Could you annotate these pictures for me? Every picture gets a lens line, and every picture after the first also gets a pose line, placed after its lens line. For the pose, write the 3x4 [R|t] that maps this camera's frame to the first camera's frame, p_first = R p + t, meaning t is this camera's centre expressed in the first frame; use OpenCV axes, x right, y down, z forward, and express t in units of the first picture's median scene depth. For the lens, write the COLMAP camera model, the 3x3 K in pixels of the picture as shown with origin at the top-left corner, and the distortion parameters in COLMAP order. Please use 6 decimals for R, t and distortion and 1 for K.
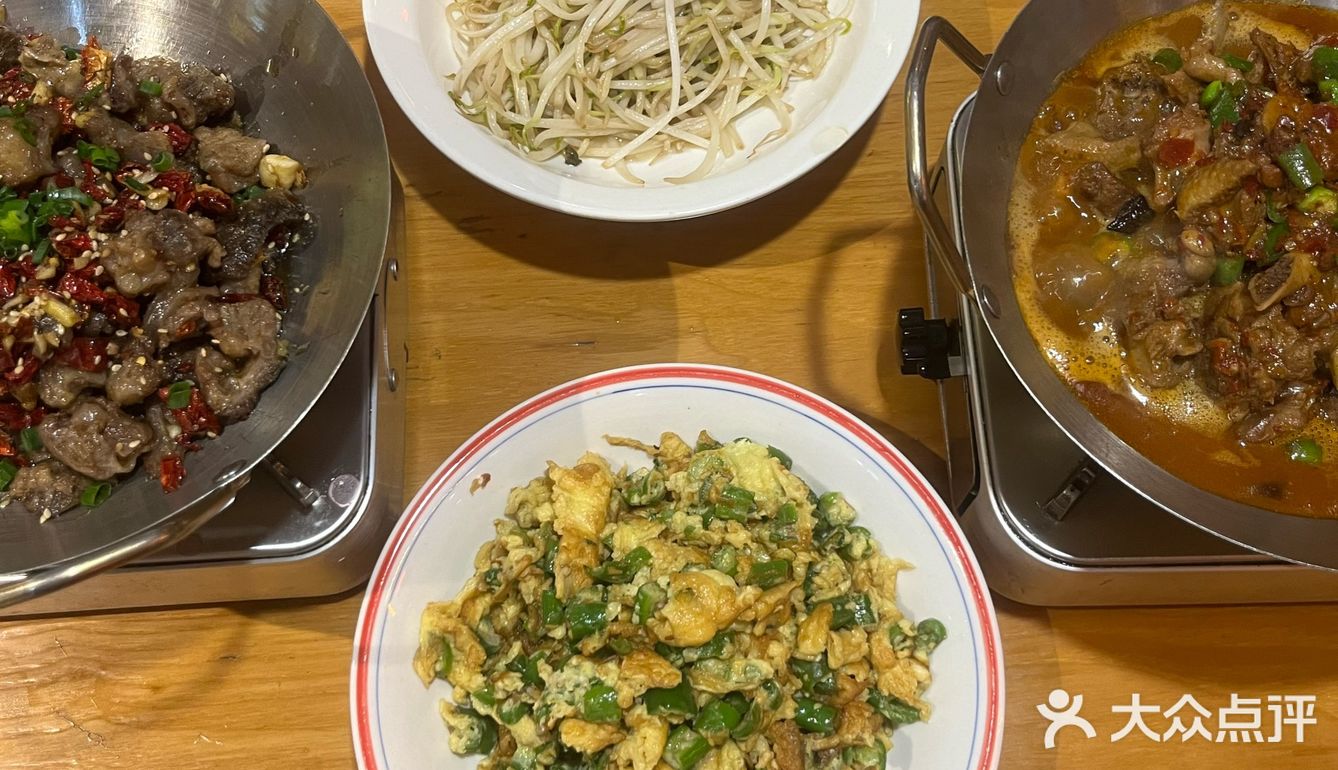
lens RADIAL K [[1430.3, 0, 669.0], [0, 1430.3, 385.0], [0, 0, 1]] dist [0.065903, -0.010529]
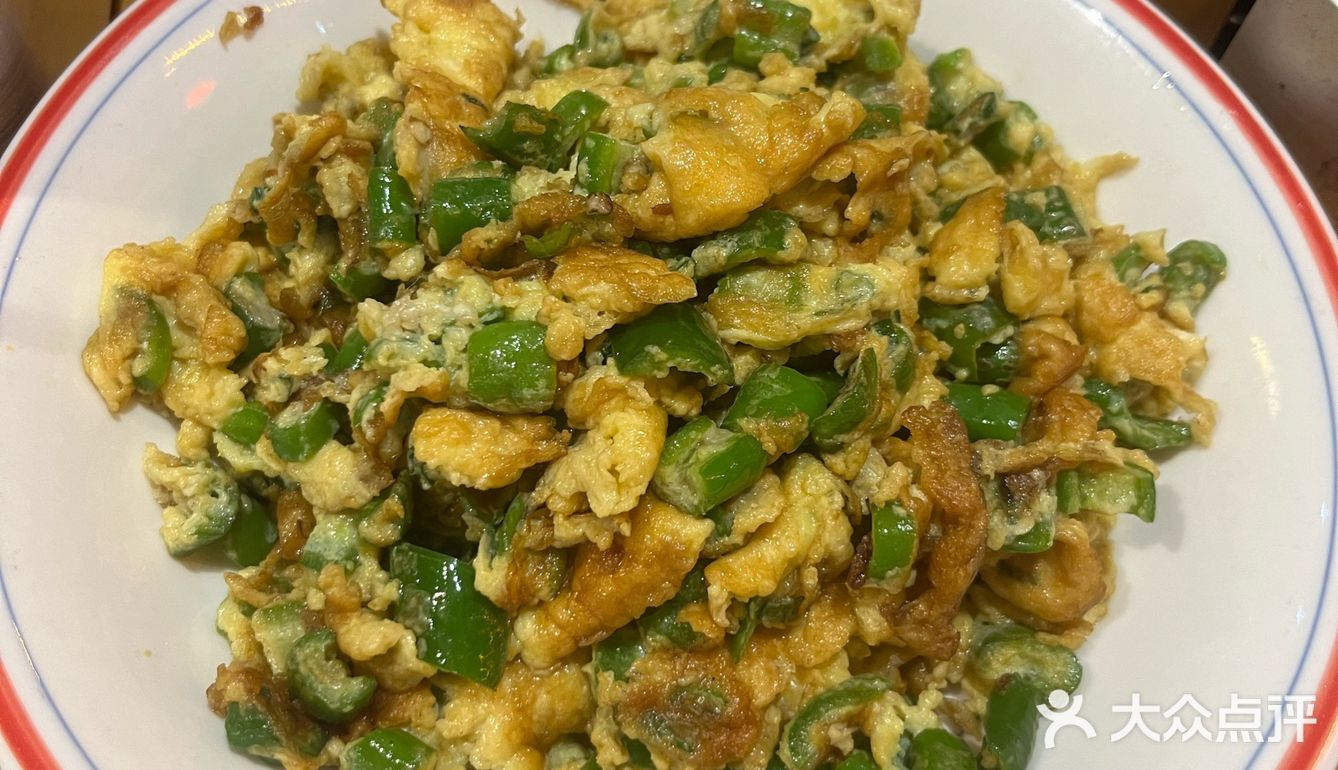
lens RADIAL K [[1466.4, 0, 669.0], [0, 1466.4, 385.0], [0, 0, 1]] dist [0.132773, -0.656410]
pose [[0.996355, -0.027347, 0.080802, -0.032841], [0.037297, 0.991542, -0.124314, 0.266182], [-0.076718, 0.126875, 0.988947, 0.532131]]
